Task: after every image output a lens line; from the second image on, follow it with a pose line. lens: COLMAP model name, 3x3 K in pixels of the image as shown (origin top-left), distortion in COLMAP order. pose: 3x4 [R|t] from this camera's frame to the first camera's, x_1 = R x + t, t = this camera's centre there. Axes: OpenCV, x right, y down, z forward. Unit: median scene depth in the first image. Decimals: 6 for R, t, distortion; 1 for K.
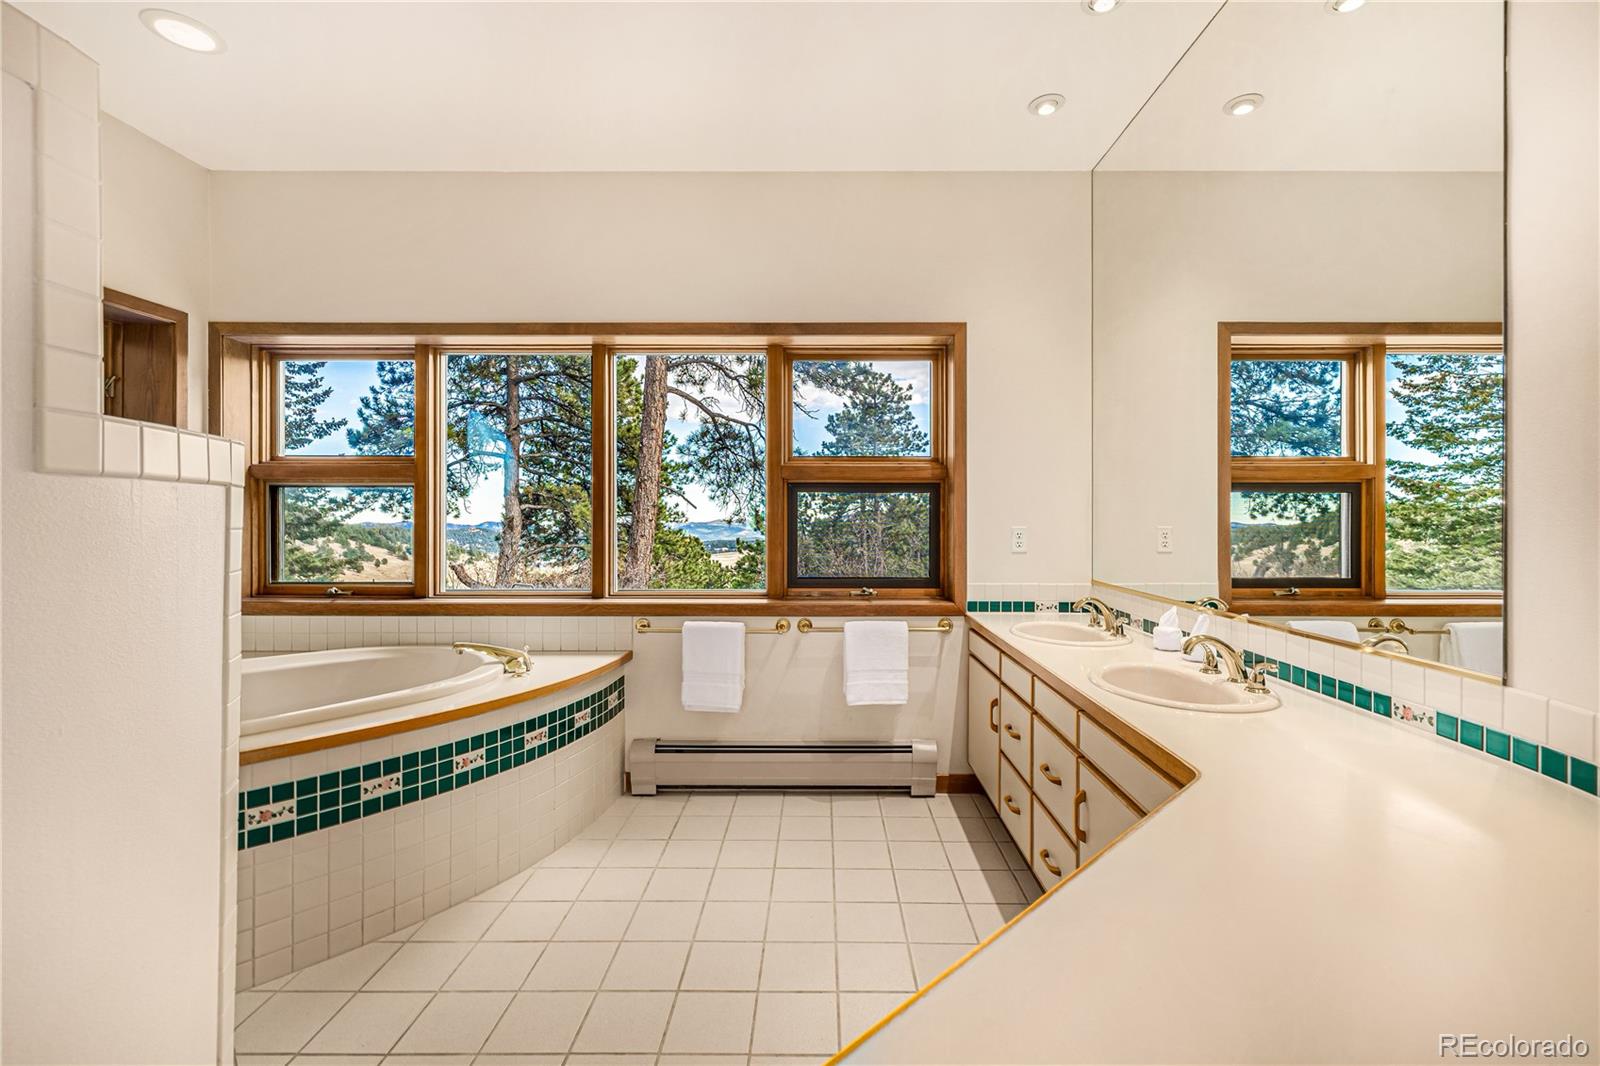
lens RADIAL K [[677.7, 0, 792.6], [0, 677.7, 521.8], [0, 0, 1]] dist [0.031274, -0.000104]
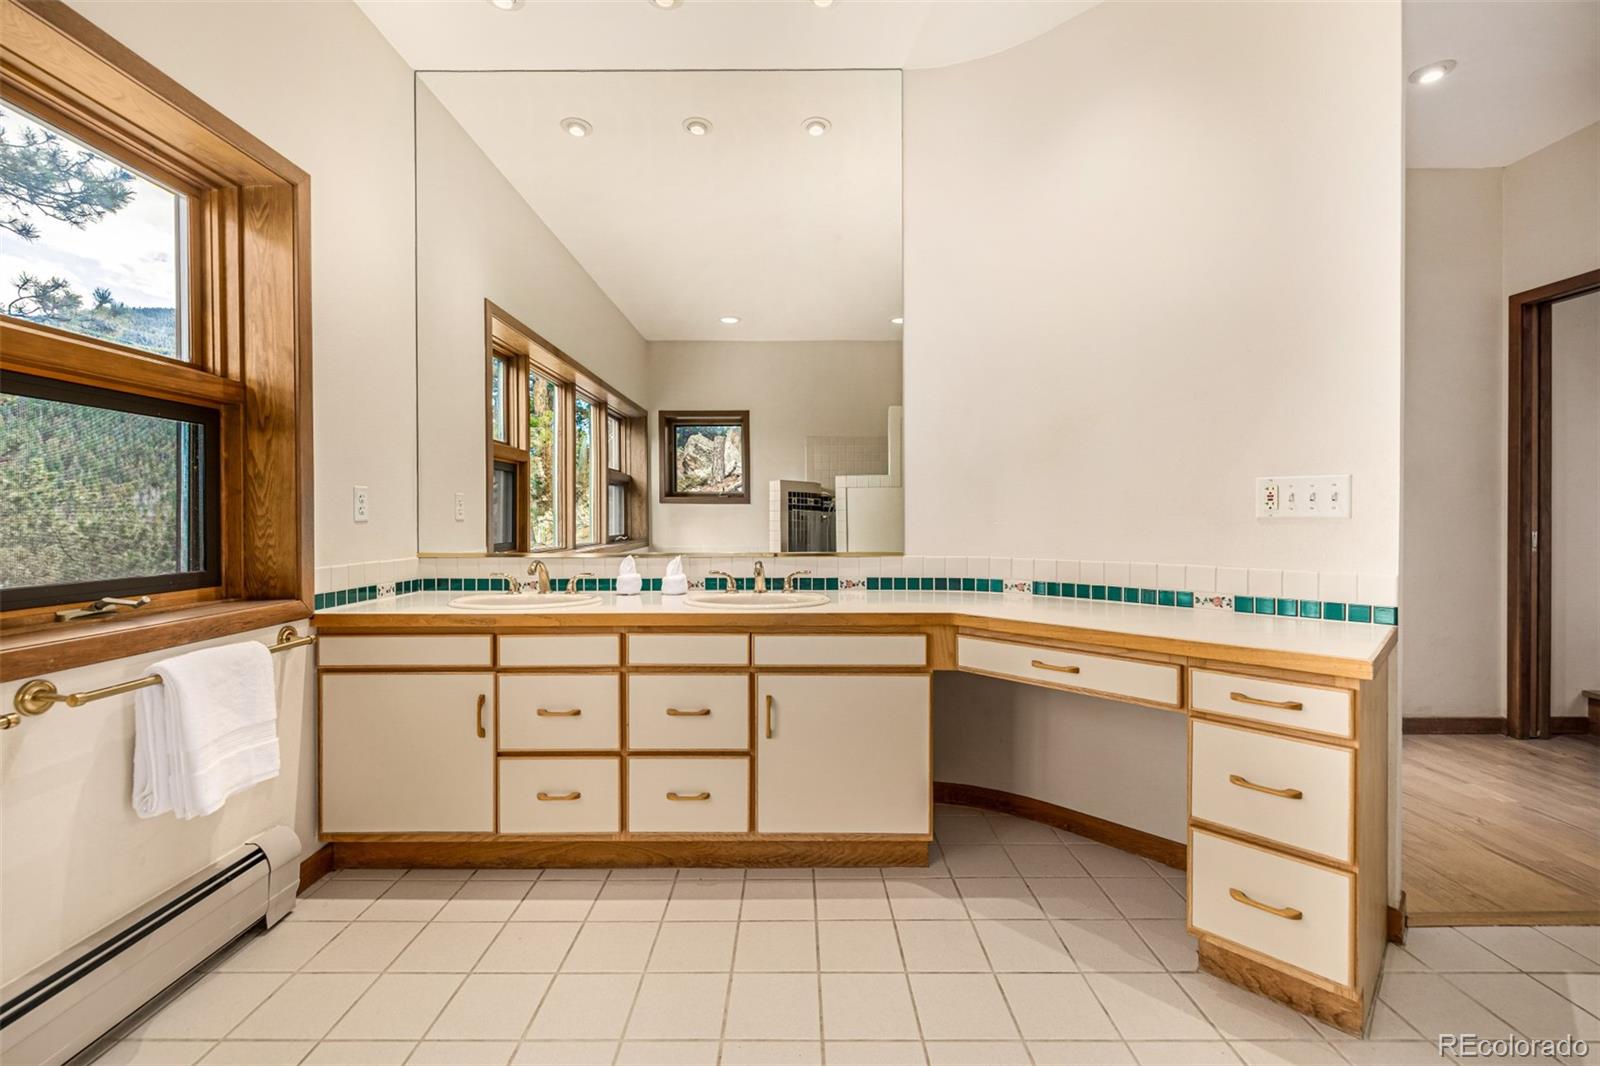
lens RADIAL K [[677.7, 0, 792.6], [0, 677.7, 521.8], [0, 0, 1]] dist [0.031274, -0.000104]
pose [[0.019868, -0.008289, 0.999768, -0.413326], [0.010404, 0.999913, 0.008084, 0.044912], [-0.999748, 0.010241, 0.019953, 0.515437]]
